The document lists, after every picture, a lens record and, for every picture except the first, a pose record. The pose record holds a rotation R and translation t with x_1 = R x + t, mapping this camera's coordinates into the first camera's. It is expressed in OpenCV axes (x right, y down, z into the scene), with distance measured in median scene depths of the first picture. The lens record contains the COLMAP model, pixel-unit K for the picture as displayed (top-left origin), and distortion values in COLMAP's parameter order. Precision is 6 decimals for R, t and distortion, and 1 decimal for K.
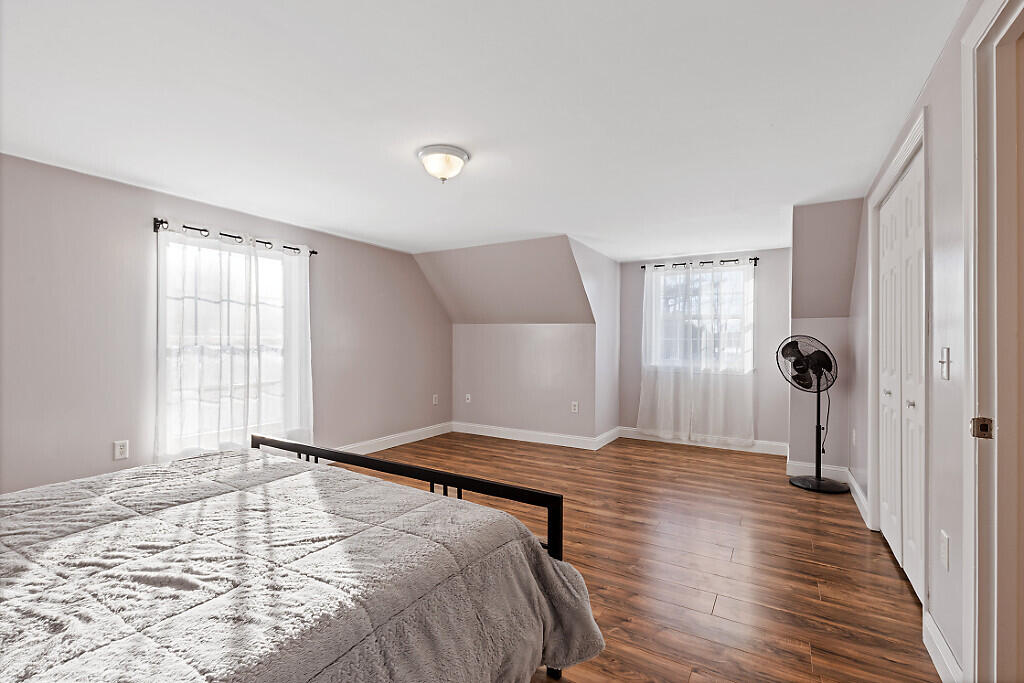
lens RADIAL K [[458.3, 0, 510.6], [0, 458.3, 333.9], [0, 0, 1]] dist [-0.003384, -0.000809]
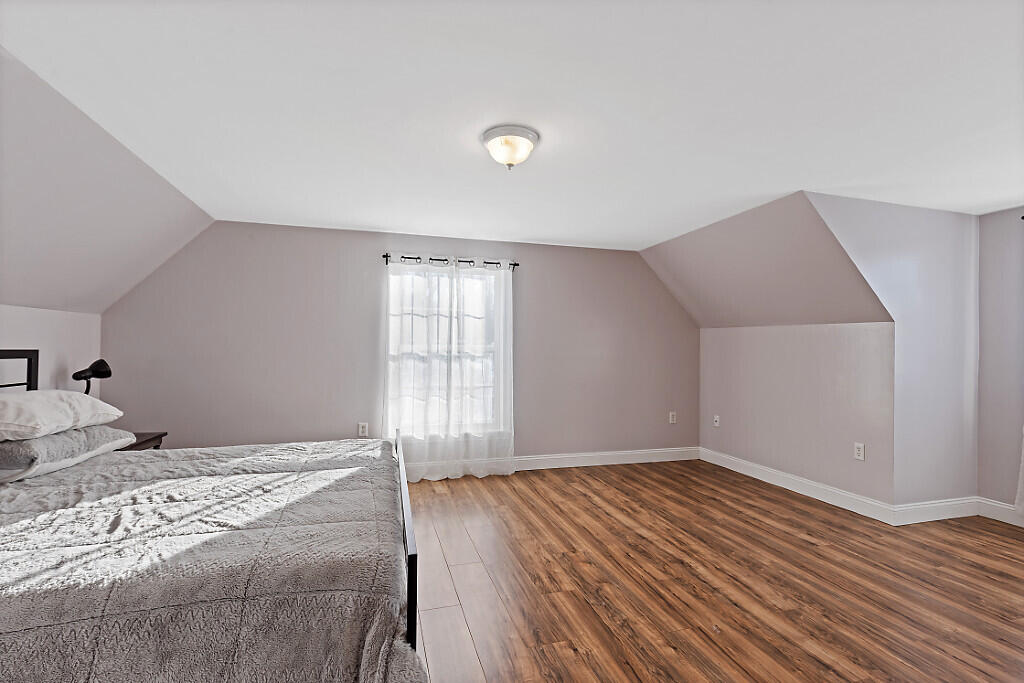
lens RADIAL K [[464.8, 0, 503.2], [0, 464.8, 343.2], [0, 0, 1]] dist [0.001488, -0.000160]
pose [[0.725825, -0.008660, -0.687825, 0.391737], [0.008644, 0.999957, -0.003467, 0.007381], [0.687825, -0.003429, 0.725868, 0.294767]]
